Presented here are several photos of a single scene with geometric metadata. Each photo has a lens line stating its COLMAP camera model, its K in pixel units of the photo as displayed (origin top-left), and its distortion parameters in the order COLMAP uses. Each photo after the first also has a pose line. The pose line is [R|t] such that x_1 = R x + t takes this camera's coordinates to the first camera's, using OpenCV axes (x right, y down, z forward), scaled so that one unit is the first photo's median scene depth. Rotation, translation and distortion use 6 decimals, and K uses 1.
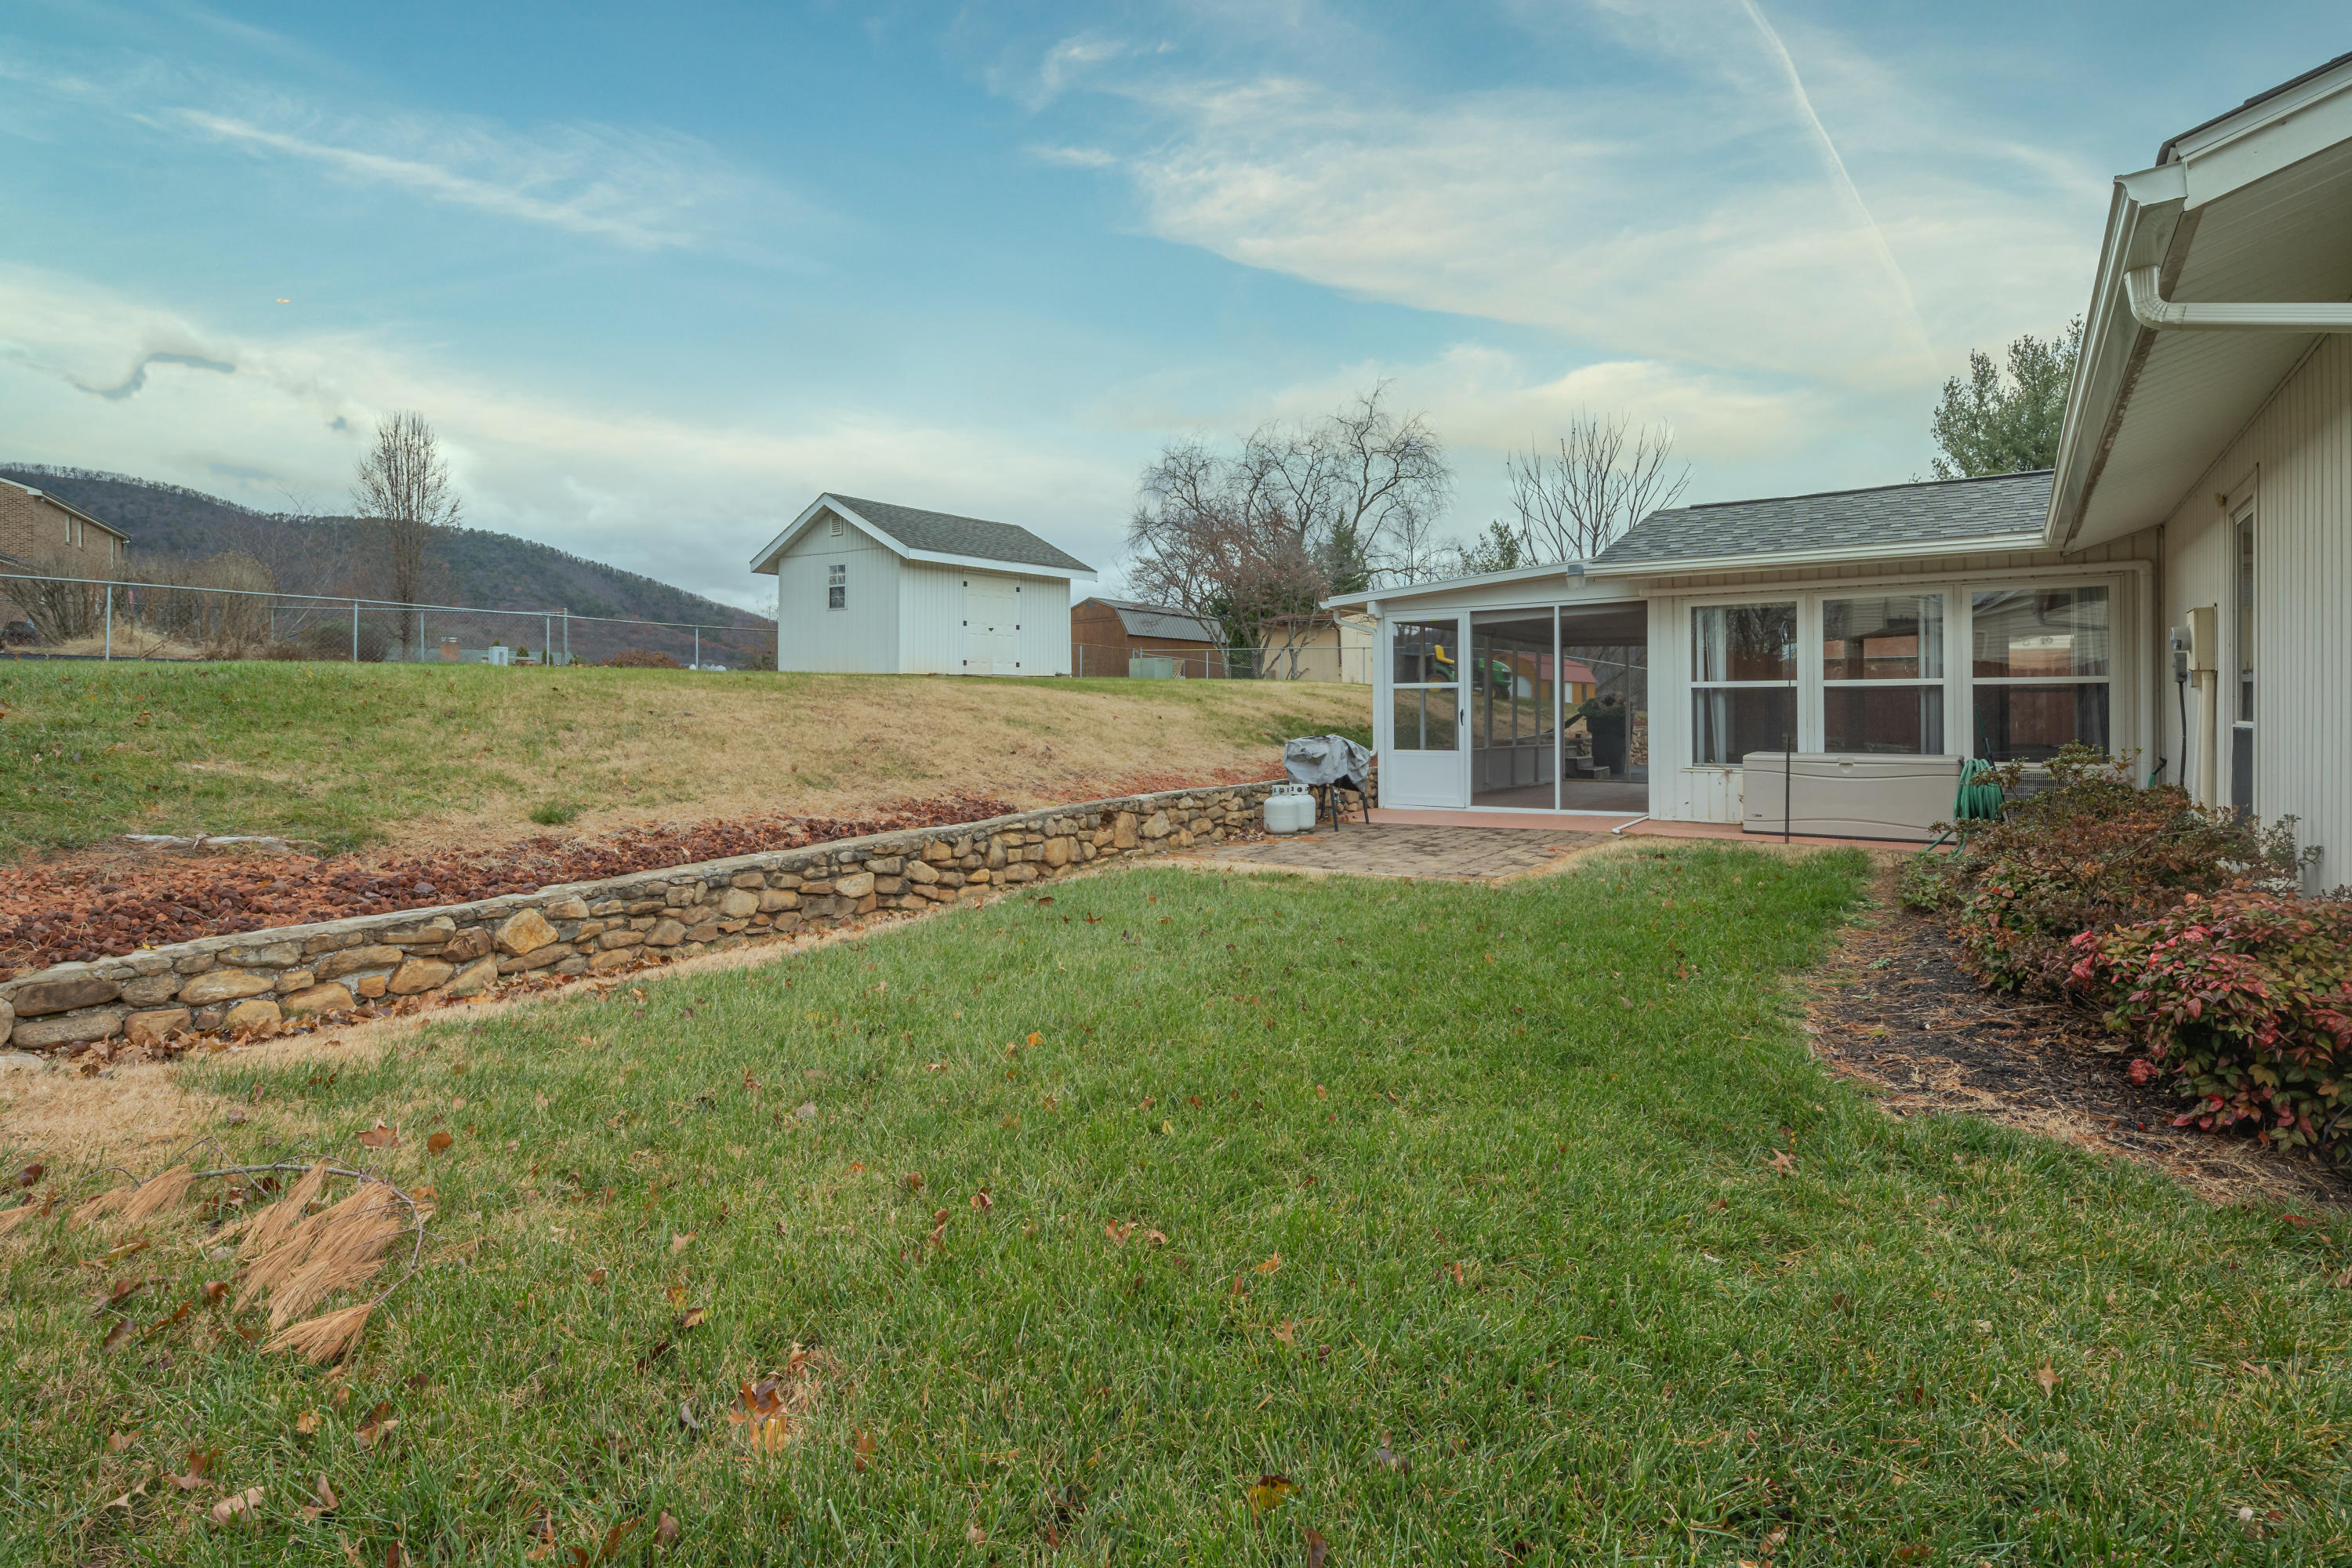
lens RADIAL K [[1177.8, 0, 1190.2], [0, 1177.8, 796.5], [0, 0, 1]] dist [0.003650, -0.000915]
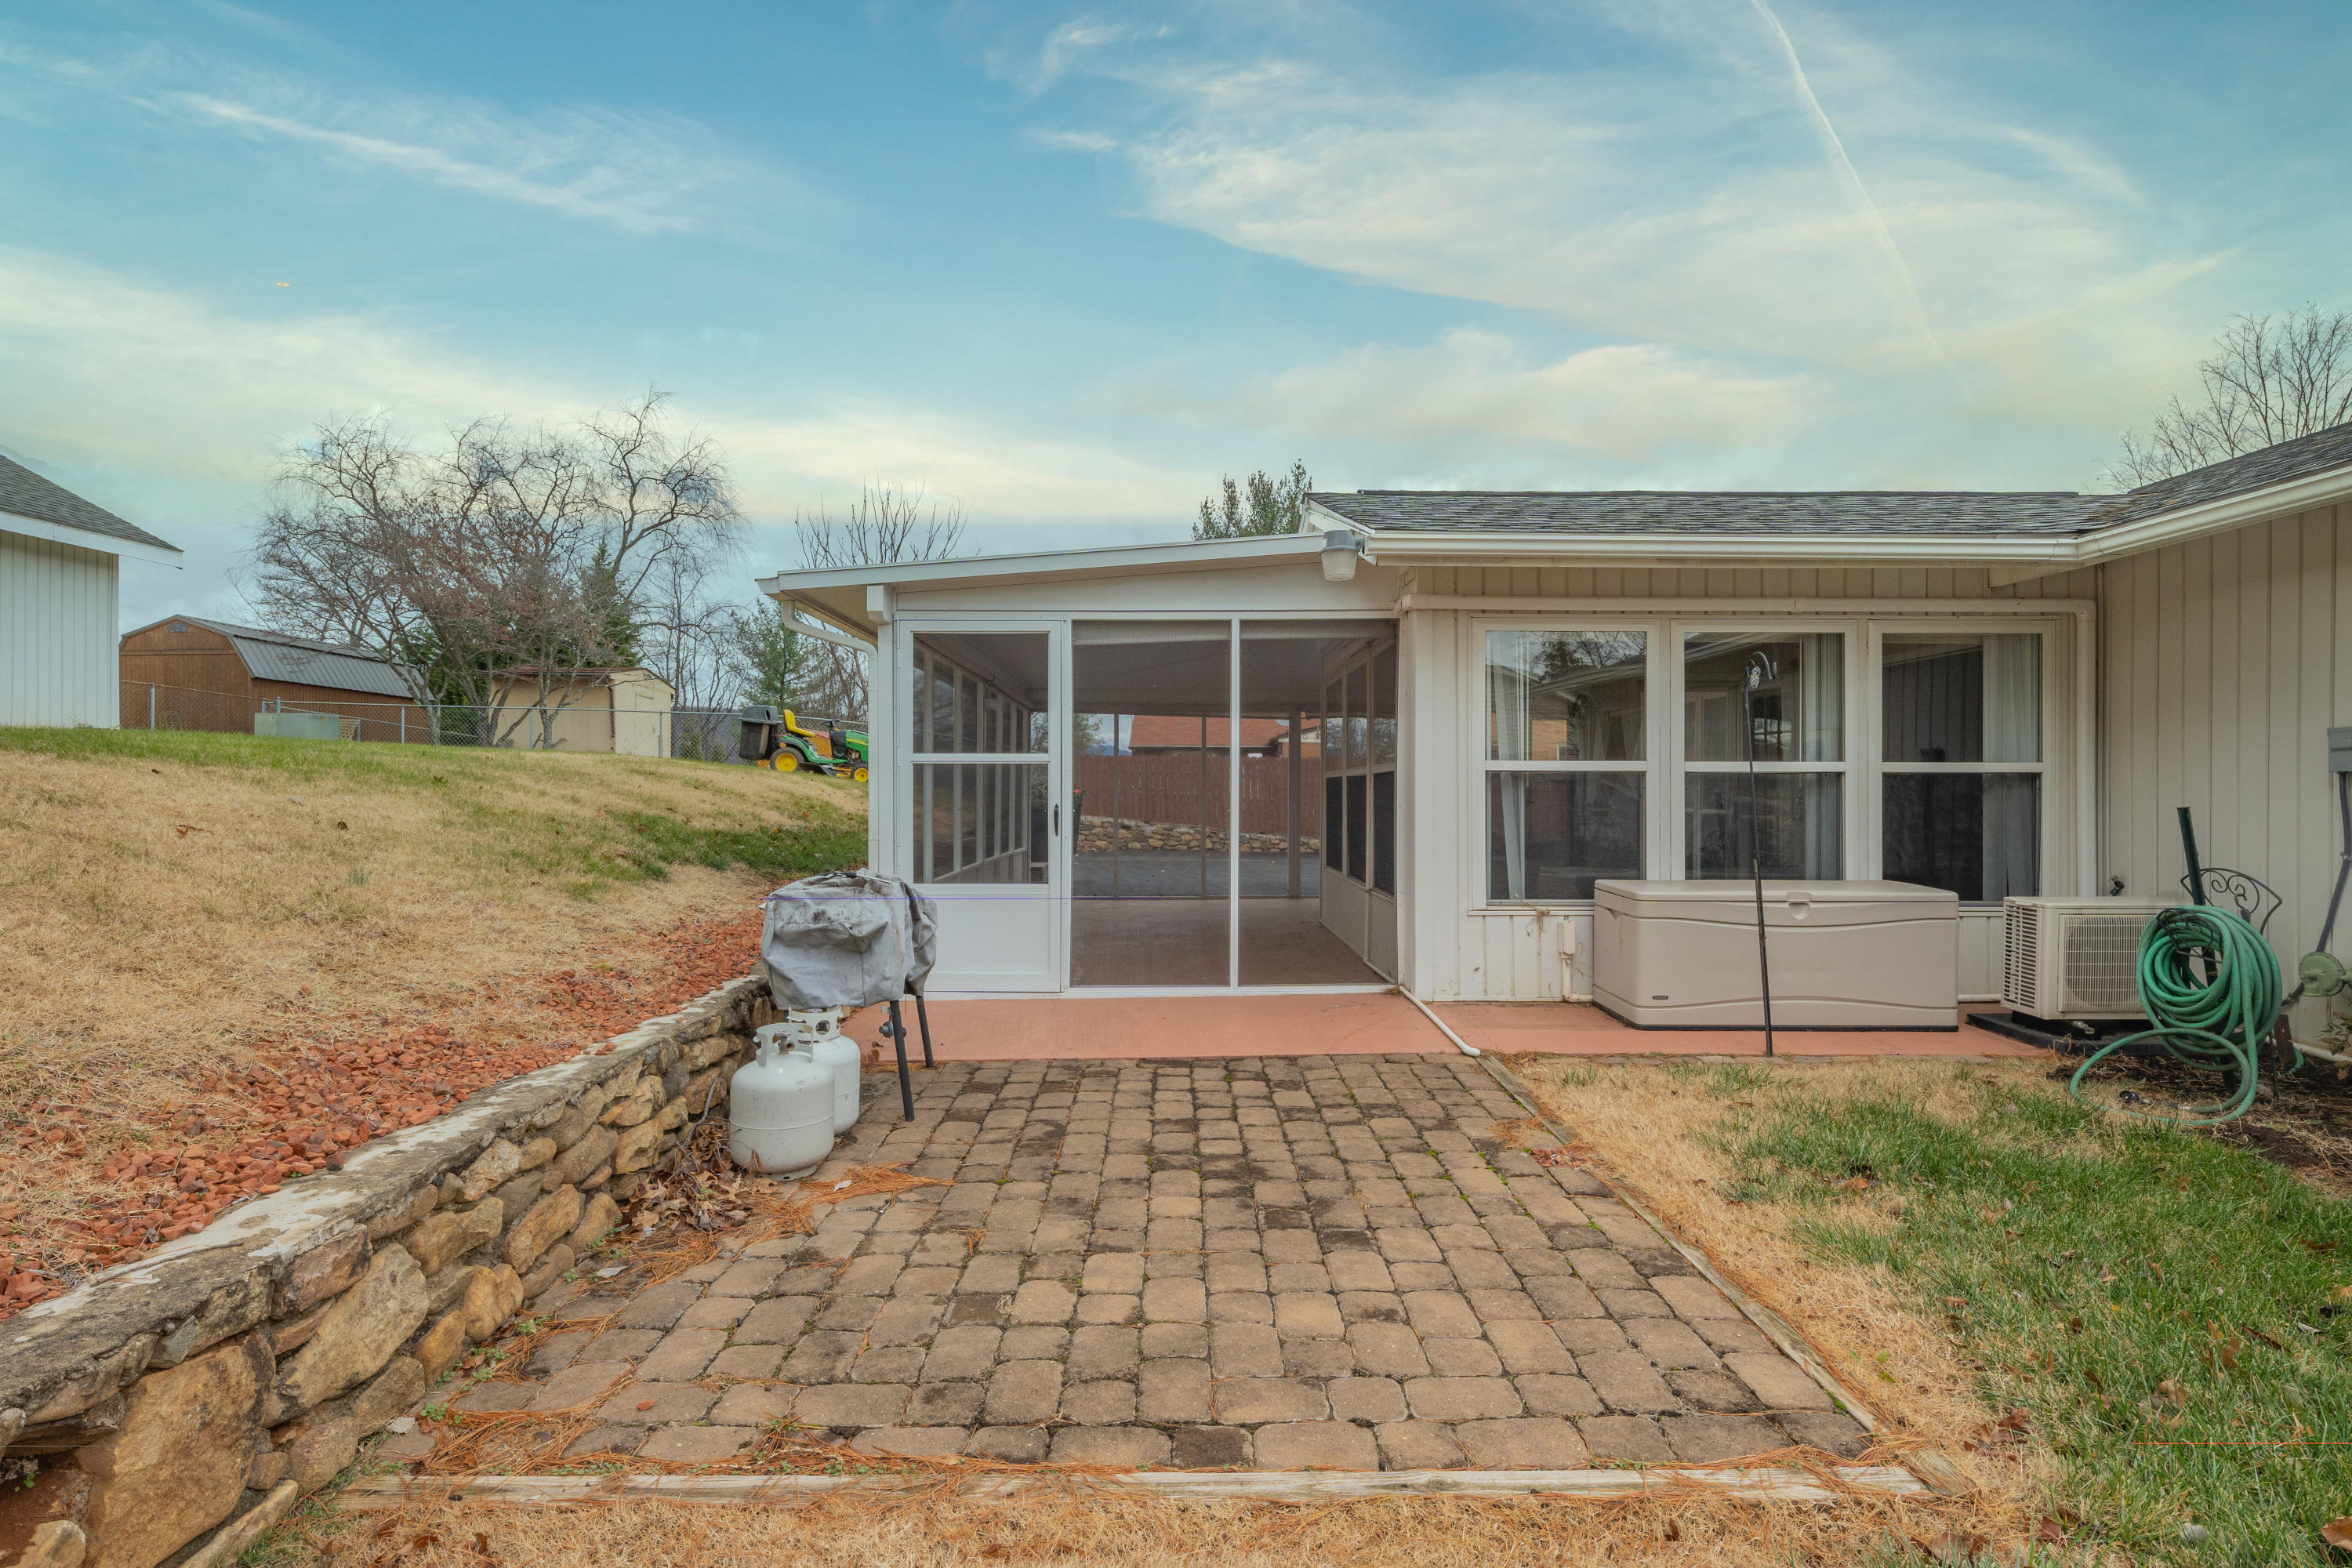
lens RADIAL K [[1177.8, 0, 1190.2], [0, 1177.8, 796.5], [0, 0, 1]] dist [0.003650, -0.000915]
pose [[0.815481, 0.004322, 0.578767, -0.021947], [0.037065, 0.997530, -0.059673, -0.041787], [-0.577595, 0.070114, 0.813307, 0.508057]]
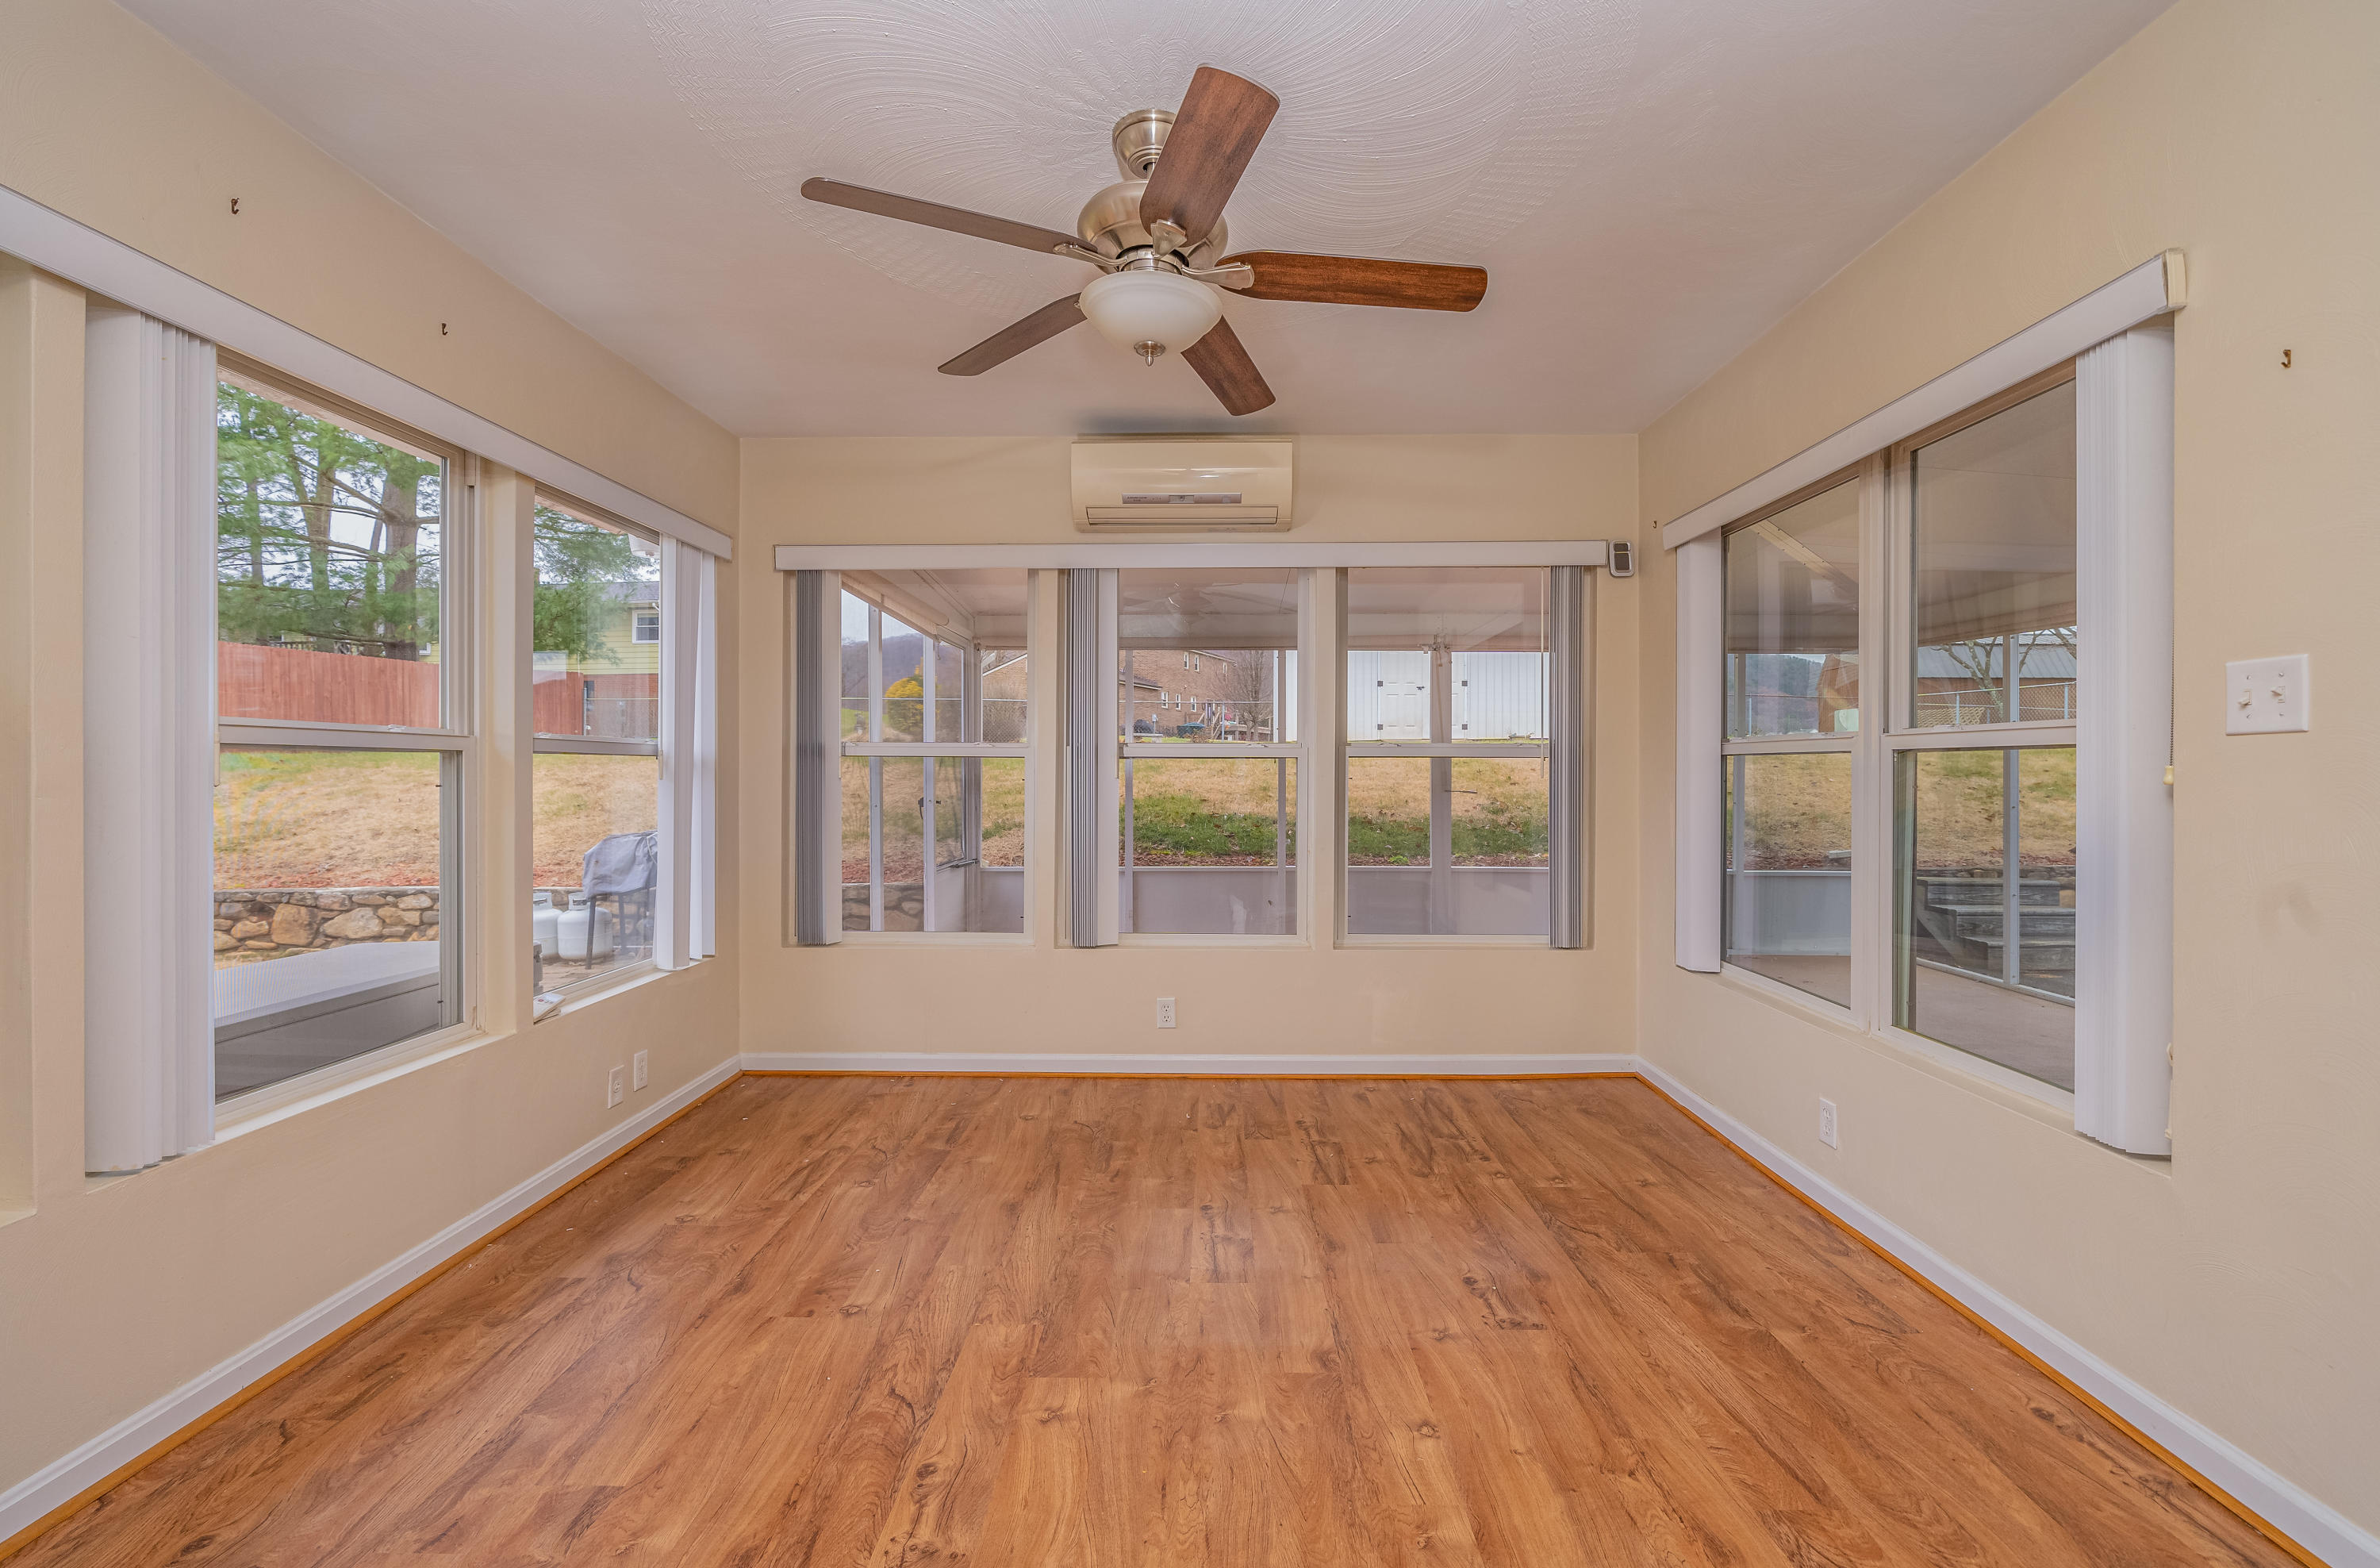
lens RADIAL K [[960.8, 0, 1190.0], [0, 960.8, 784.0], [0, 0, 1]] dist [0.001286, 0.000085]
pose [[0.540450, 0.023457, -0.841049, 0.641741], [-0.066646, 0.997664, -0.015001, -0.077870], [0.838733, 0.064160, 0.540751, 0.803486]]
